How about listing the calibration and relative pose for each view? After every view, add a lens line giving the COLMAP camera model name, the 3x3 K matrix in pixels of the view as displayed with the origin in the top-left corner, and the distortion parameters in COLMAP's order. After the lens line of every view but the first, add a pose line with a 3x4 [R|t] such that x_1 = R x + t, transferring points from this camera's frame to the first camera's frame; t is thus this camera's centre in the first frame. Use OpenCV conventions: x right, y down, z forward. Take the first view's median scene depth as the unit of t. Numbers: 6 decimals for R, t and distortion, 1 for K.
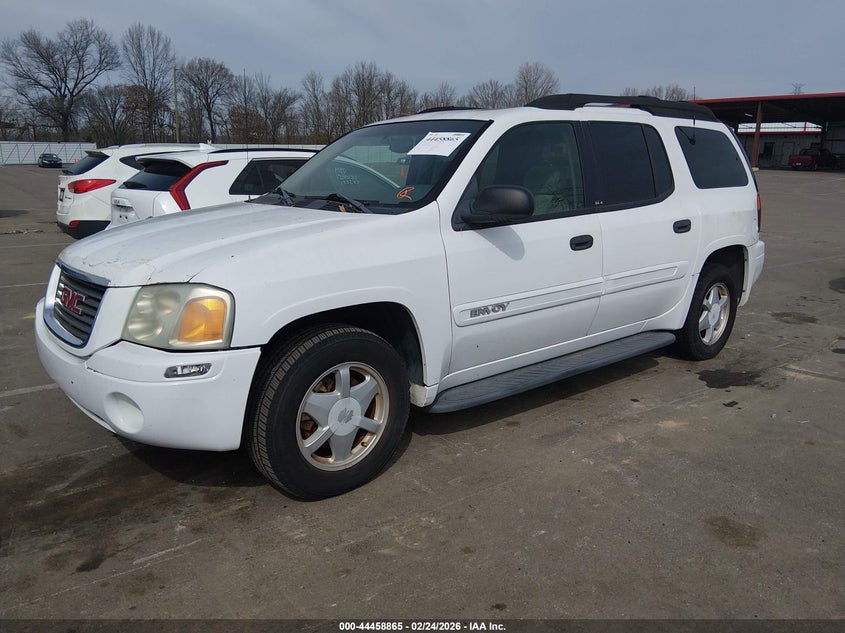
lens RADIAL K [[614.0, 0, 422.5], [0, 614.0, 316.5], [0, 0, 1]] dist [-0.006317, -0.005124]
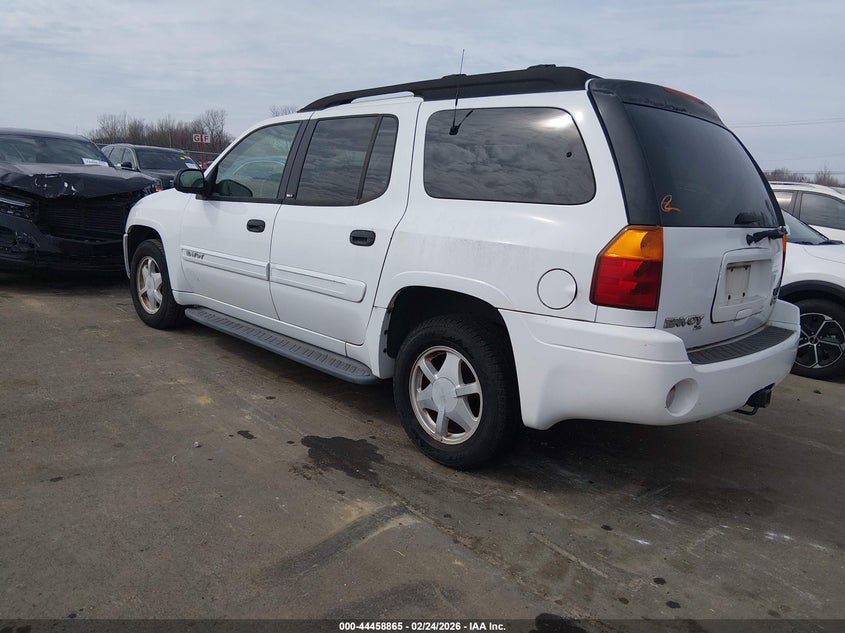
lens RADIAL K [[614.0, 0, 422.5], [0, 614.0, 316.5], [0, 0, 1]] dist [-0.006317, -0.005124]
pose [[0.149904, 0.224020, -0.962987, 1.213172], [-0.287831, 0.941693, 0.174261, -0.210841], [0.945876, 0.251055, 0.205643, 0.930949]]
